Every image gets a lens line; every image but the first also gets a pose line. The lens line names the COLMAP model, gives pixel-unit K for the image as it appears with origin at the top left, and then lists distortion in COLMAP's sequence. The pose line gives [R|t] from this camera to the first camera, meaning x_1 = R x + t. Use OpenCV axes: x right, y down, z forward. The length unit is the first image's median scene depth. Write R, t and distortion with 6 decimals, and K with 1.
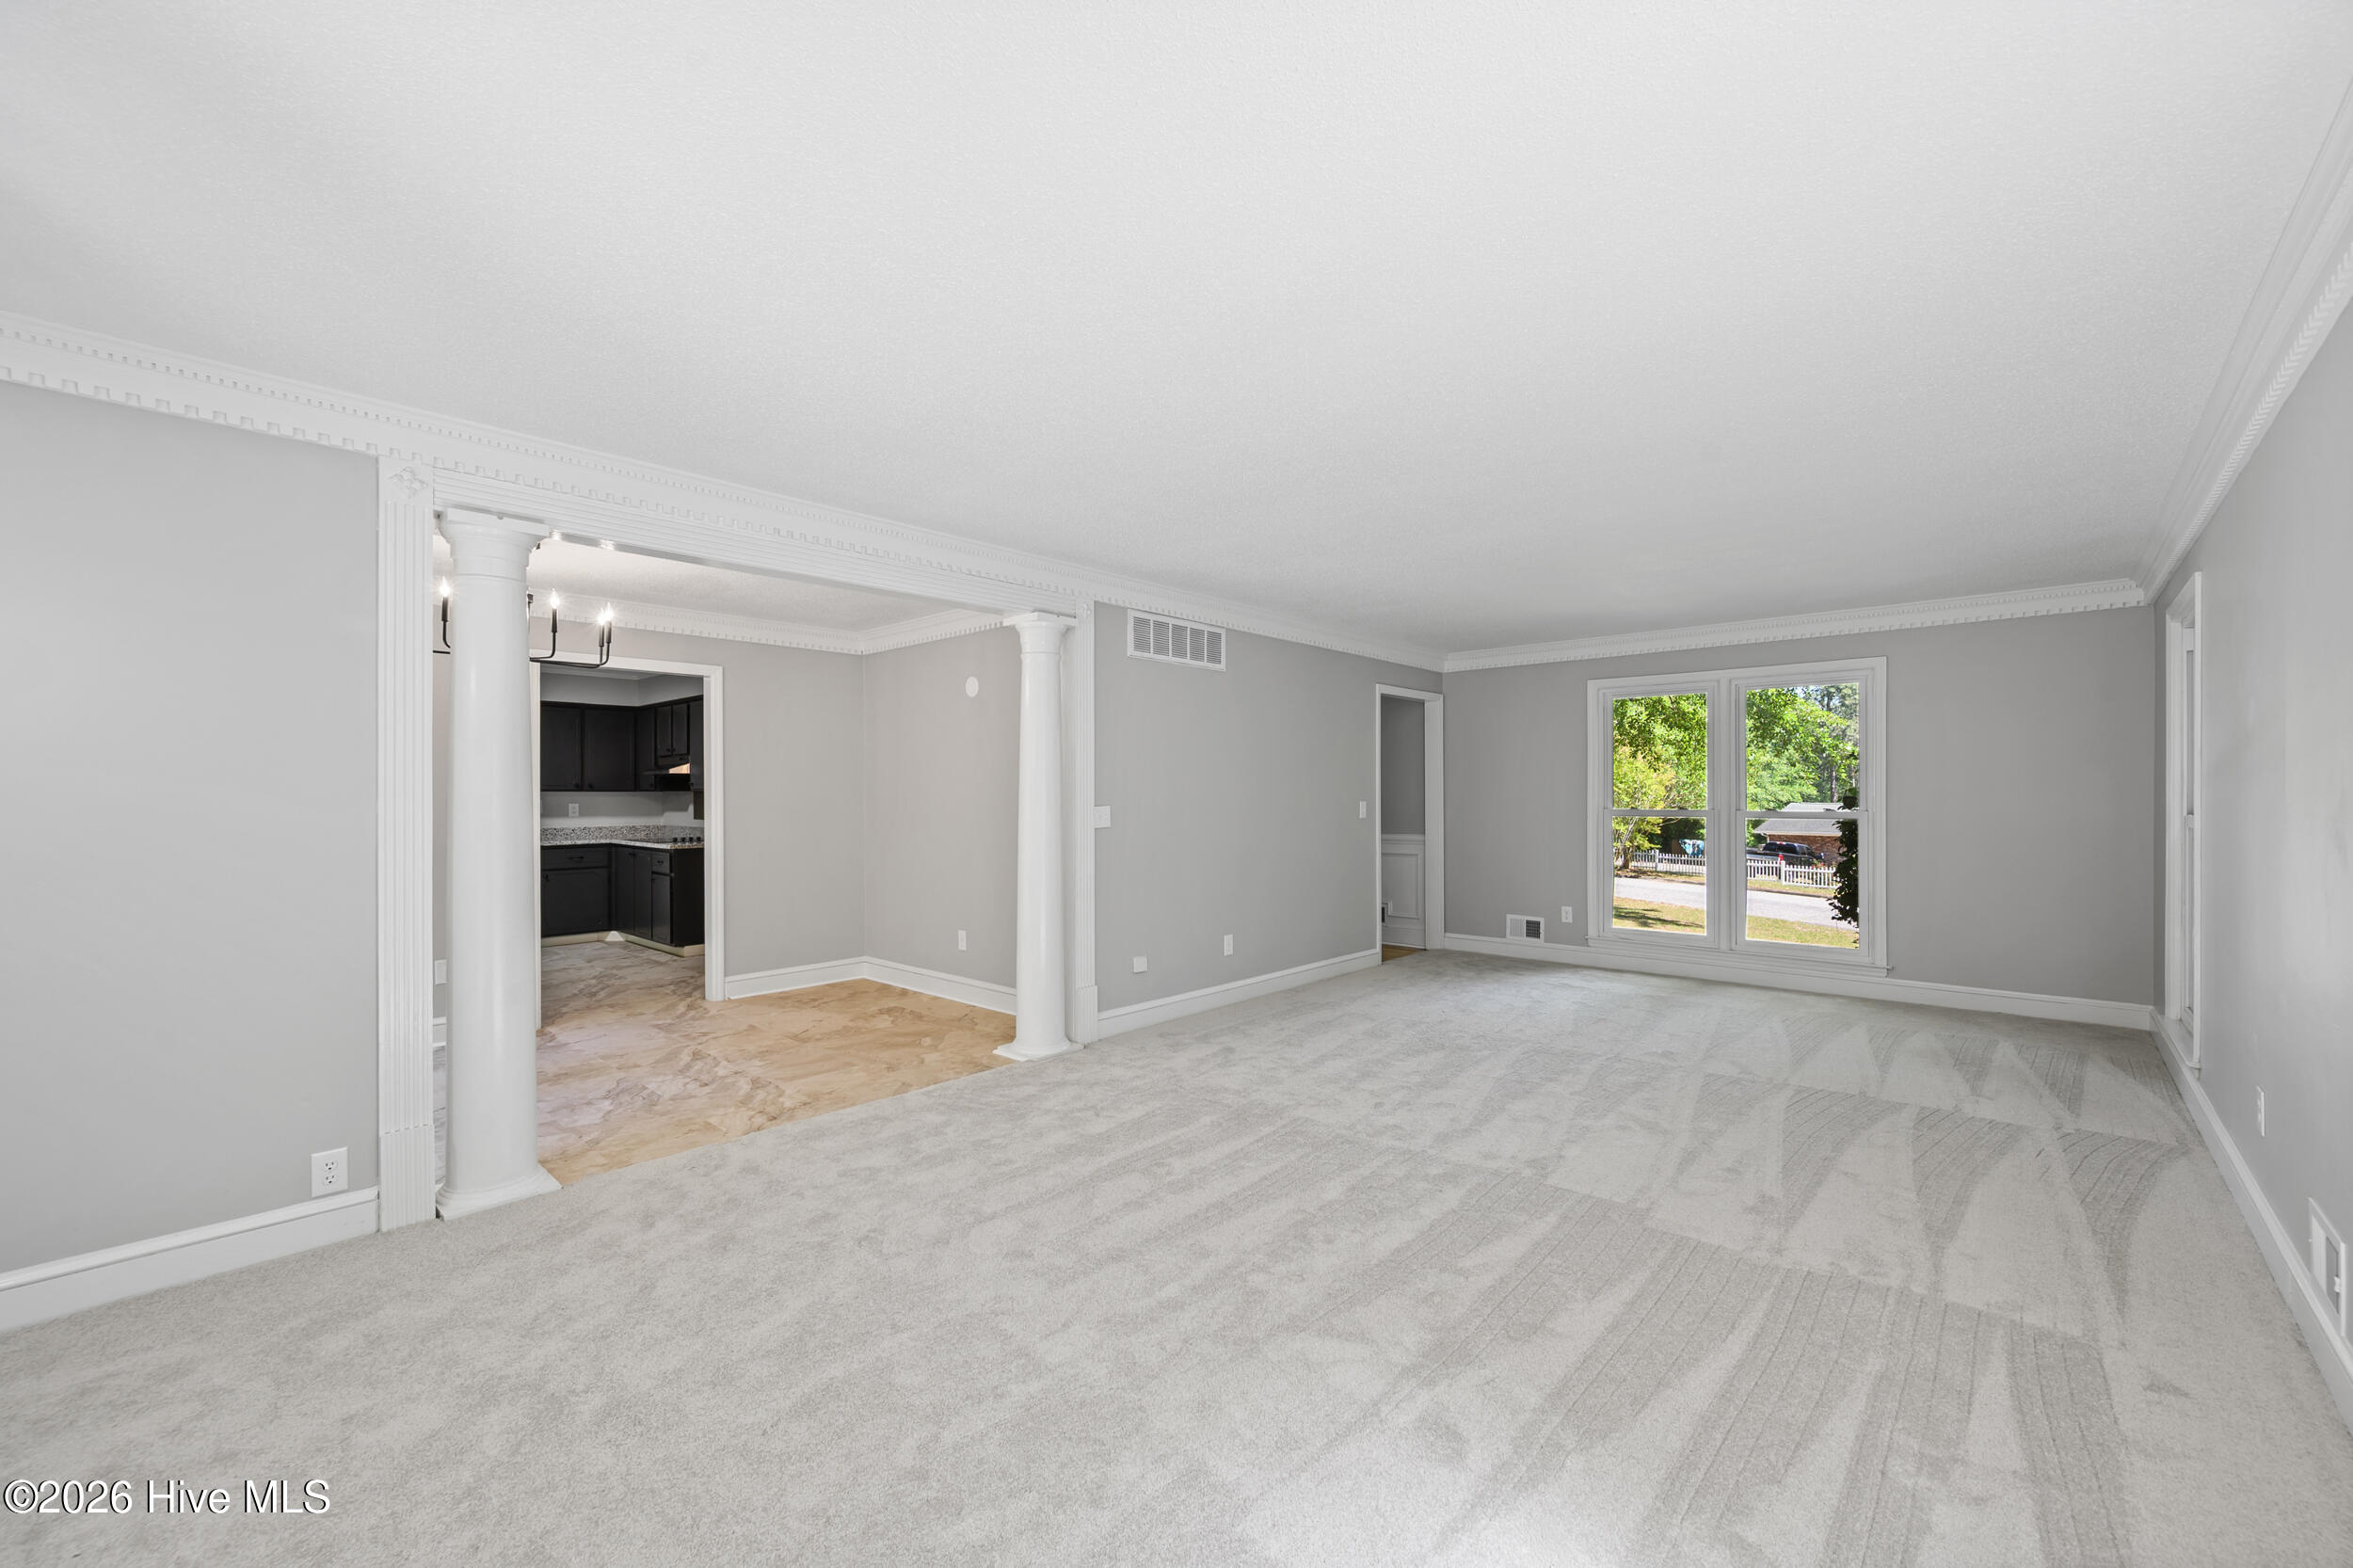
lens RADIAL K [[933.9, 0, 1181.7], [0, 933.9, 799.8], [0, 0, 1]] dist [0.001246, 0.000155]
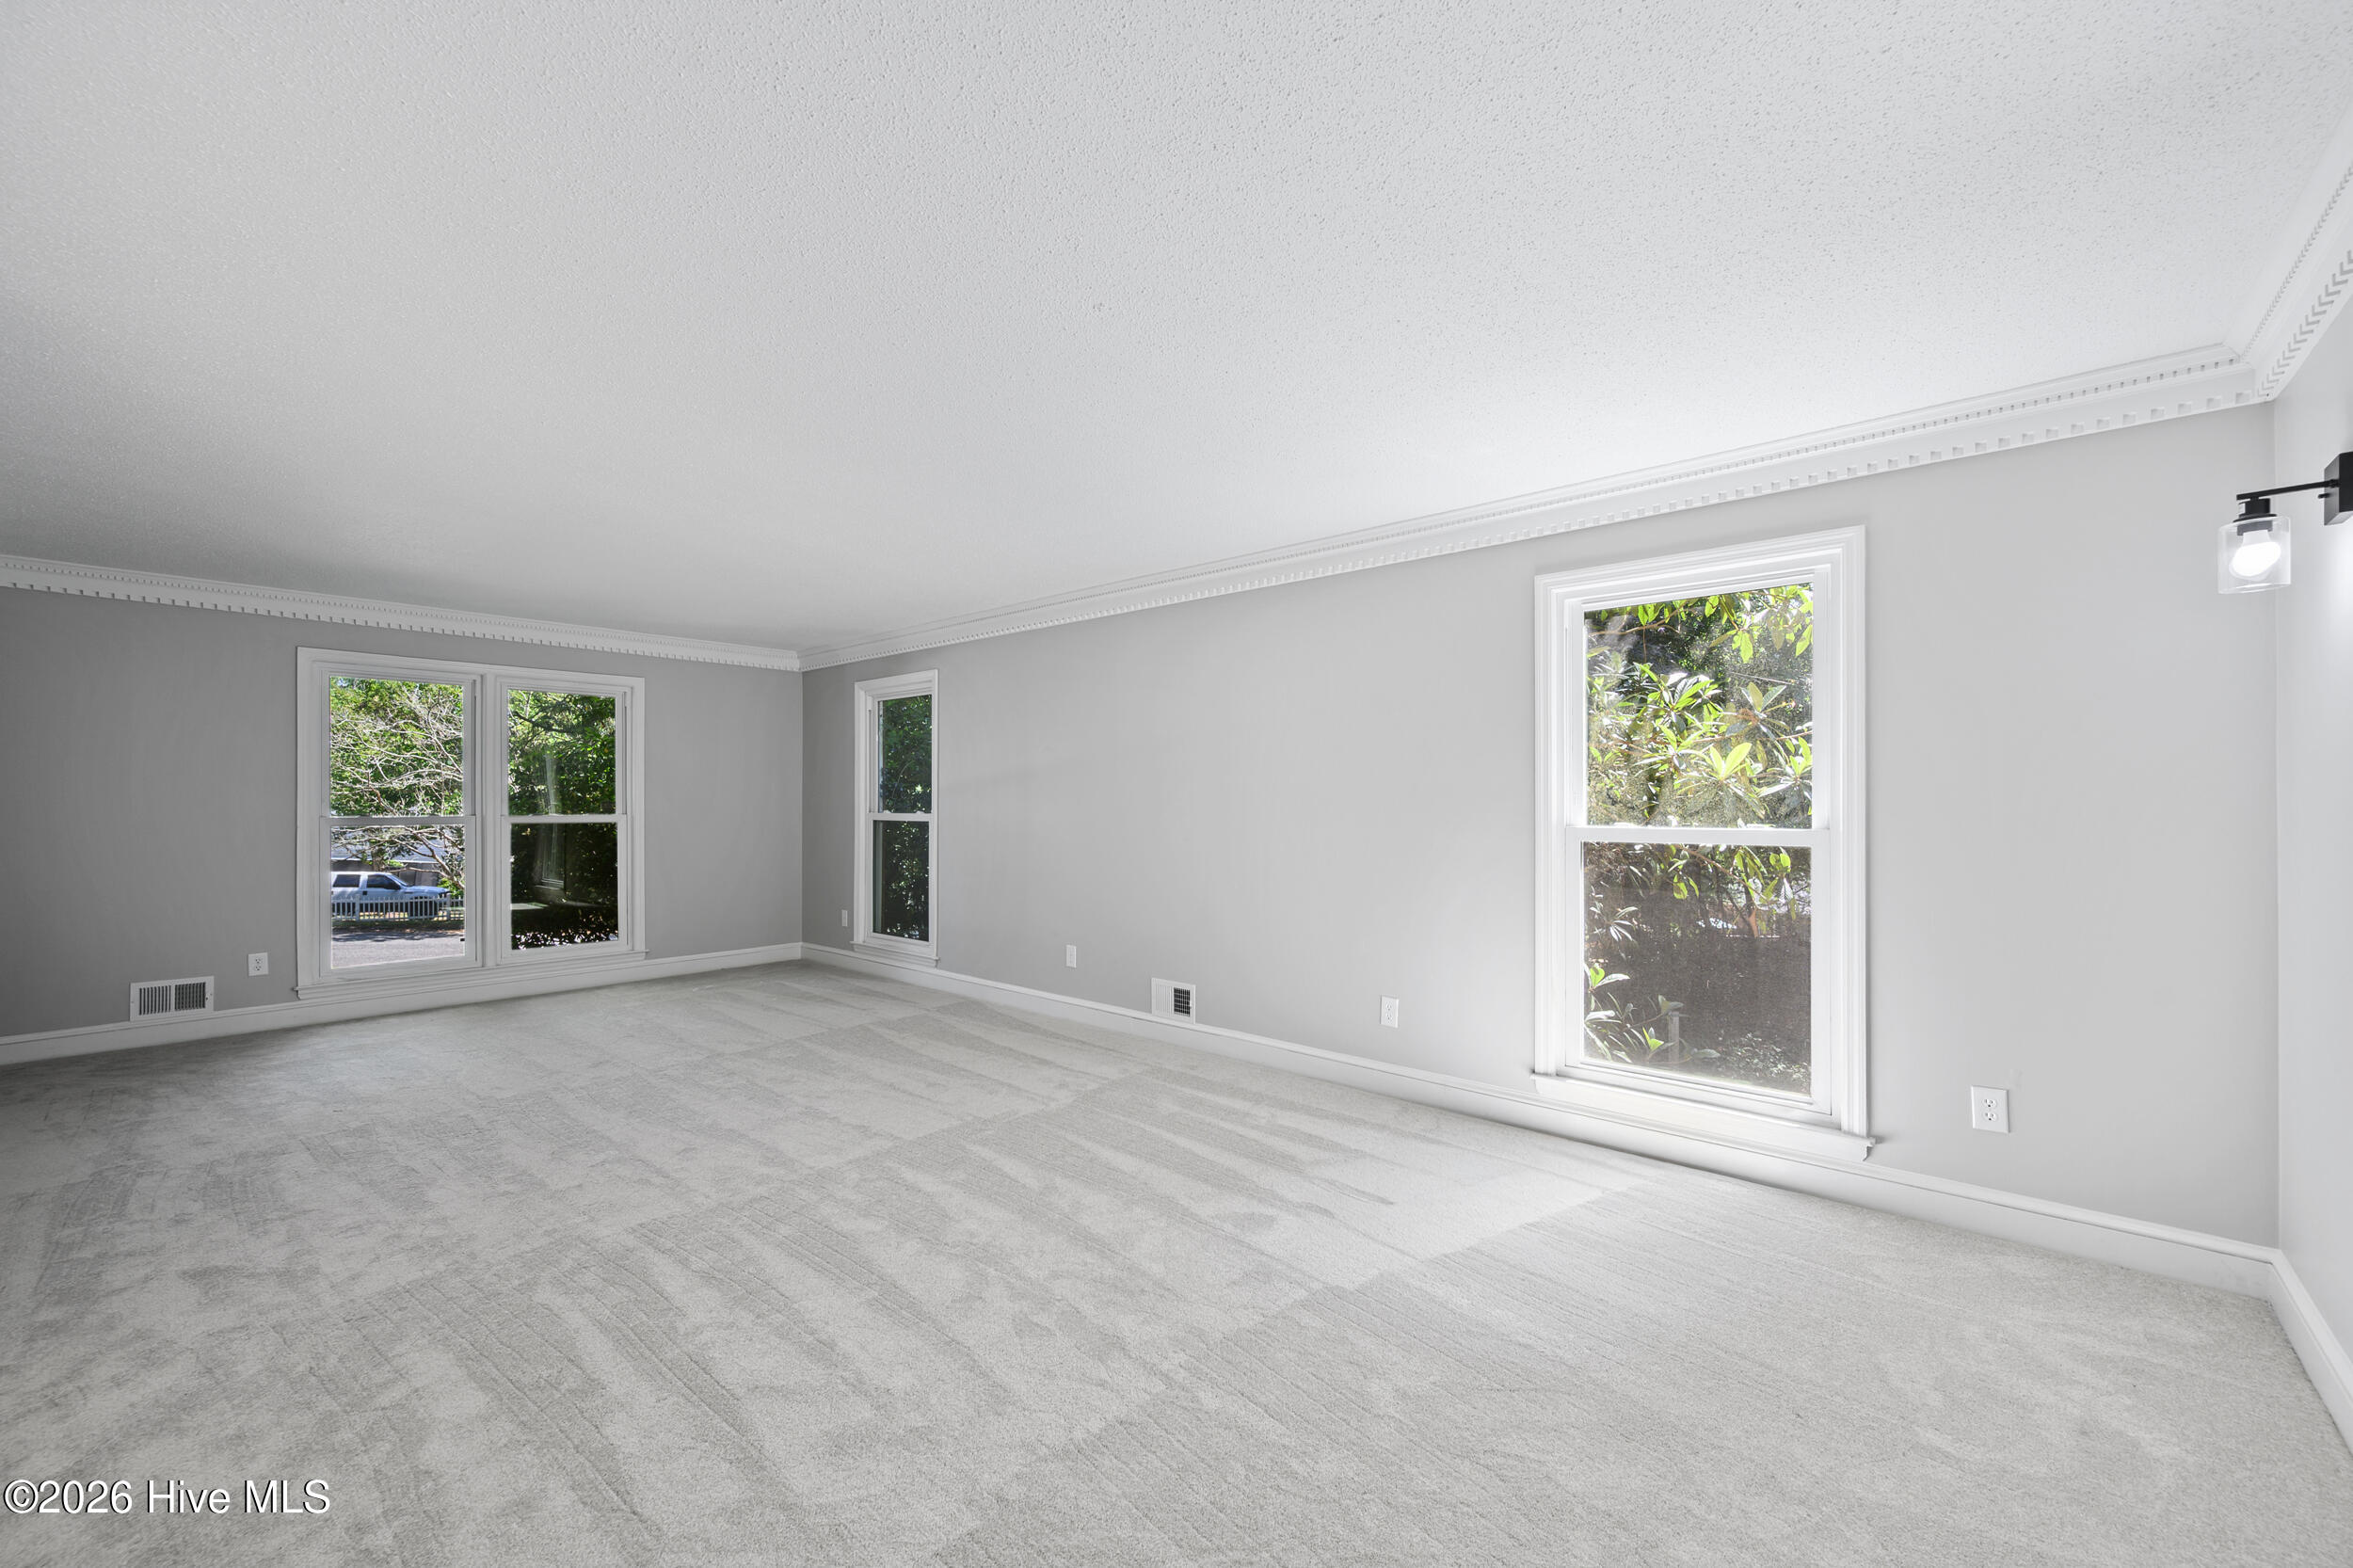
lens RADIAL K [[933.9, 0, 1185.2], [0, 933.9, 804.1], [0, 0, 1]] dist [0.001246, 0.000155]
pose [[-0.018828, -0.000590, 0.999823, -0.476563], [0.002186, 0.999997, 0.000632, -0.000049], [-0.999820, 0.002197, -0.018827, 0.430534]]
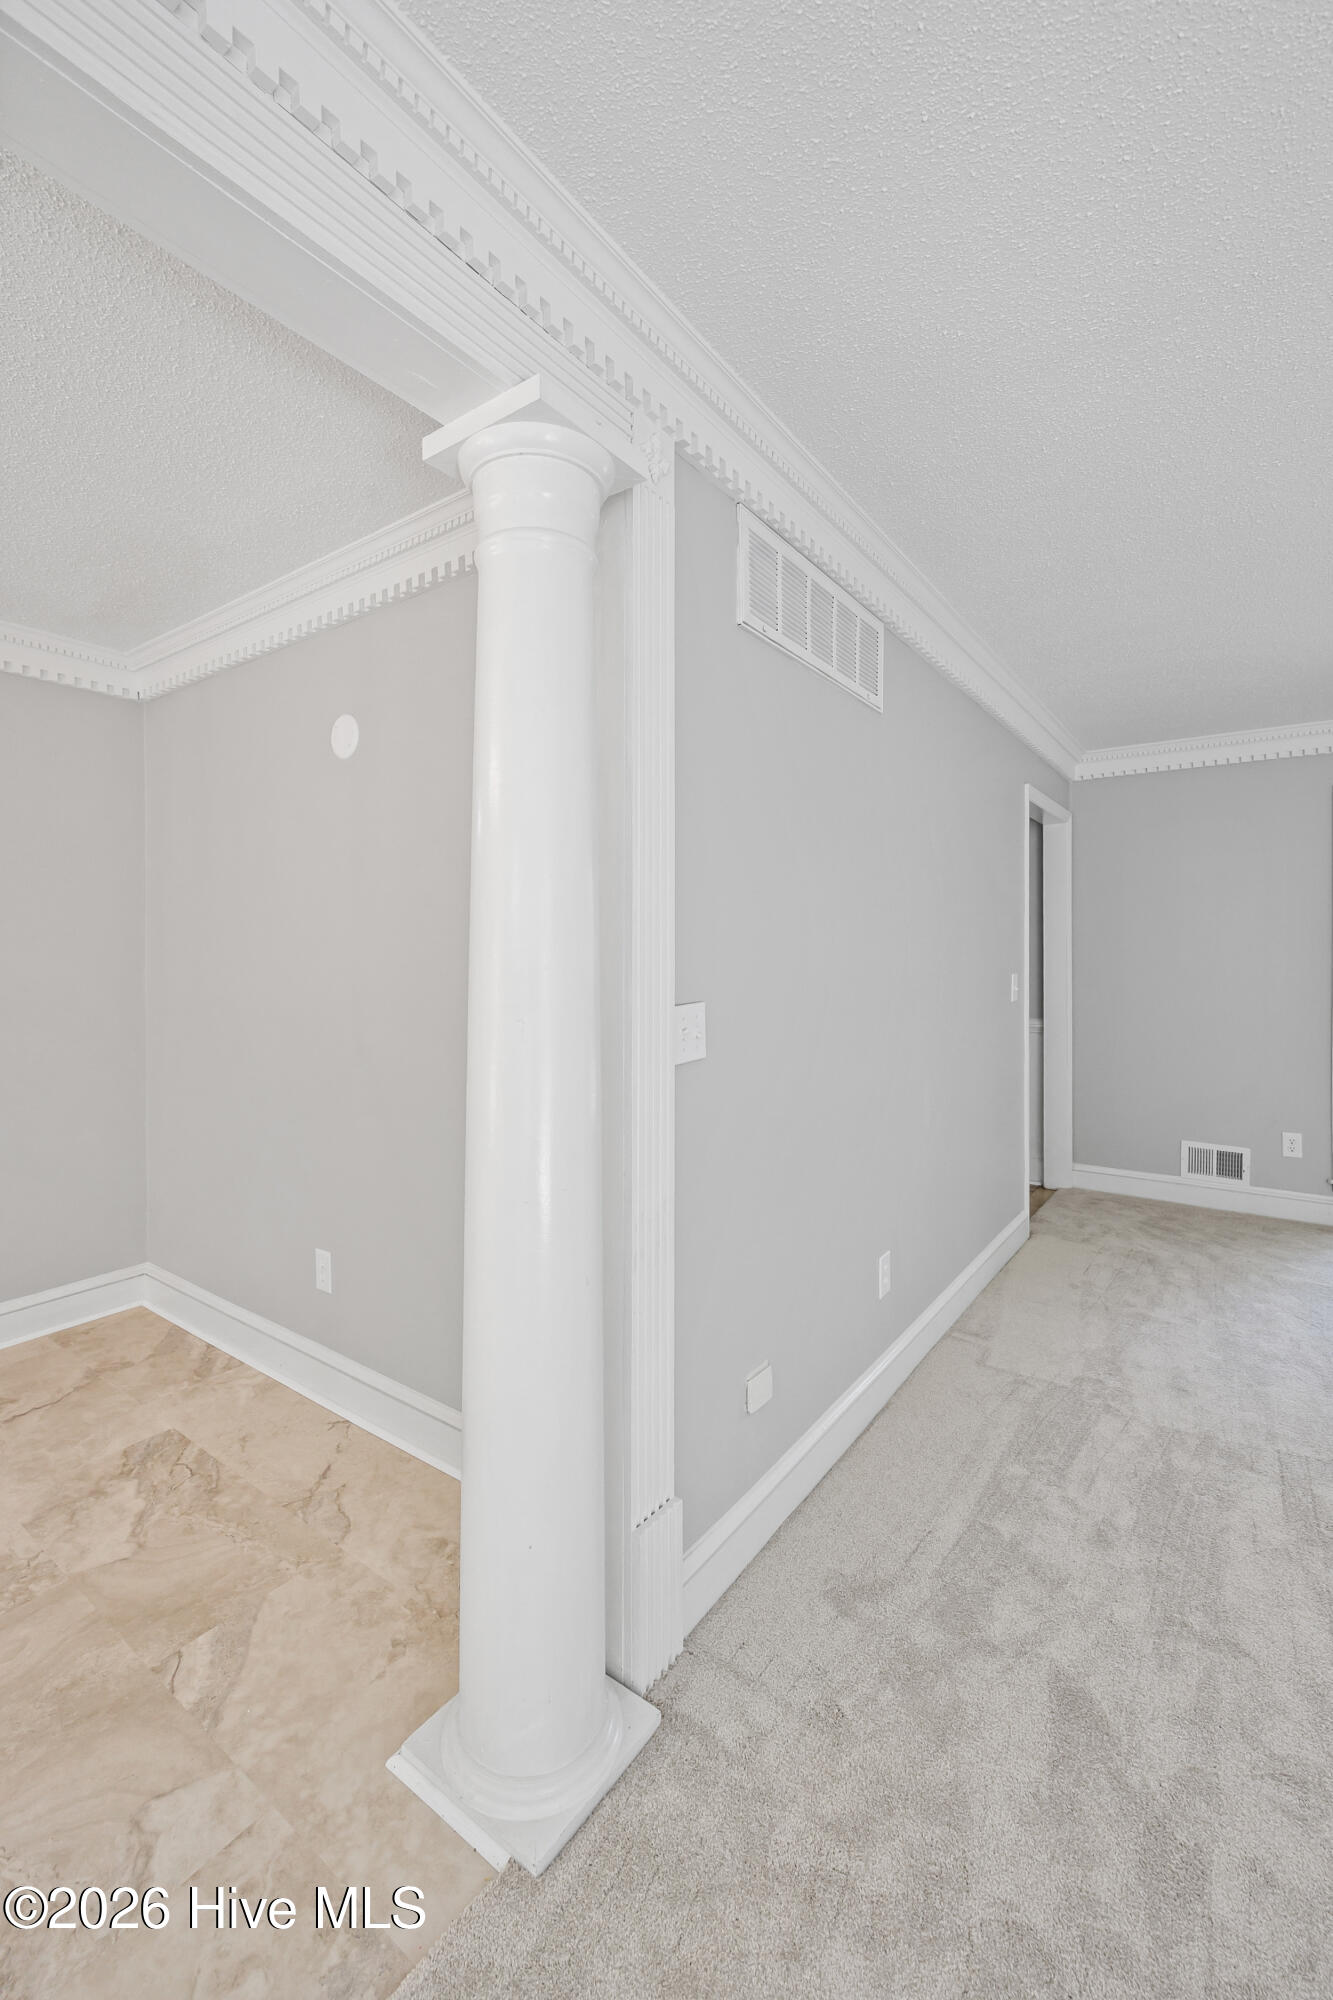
lens RADIAL K [[838.8, 0, 650.6], [0, 838.8, 954.2], [0, 0, 1]] dist [-0.000292, 0.000243]
pose [[0.995017, 0.002359, 0.099680, -0.135530], [-0.002279, 0.999997, -0.000919, -0.012842], [-0.099682, 0.000688, 0.995019, 0.673882]]
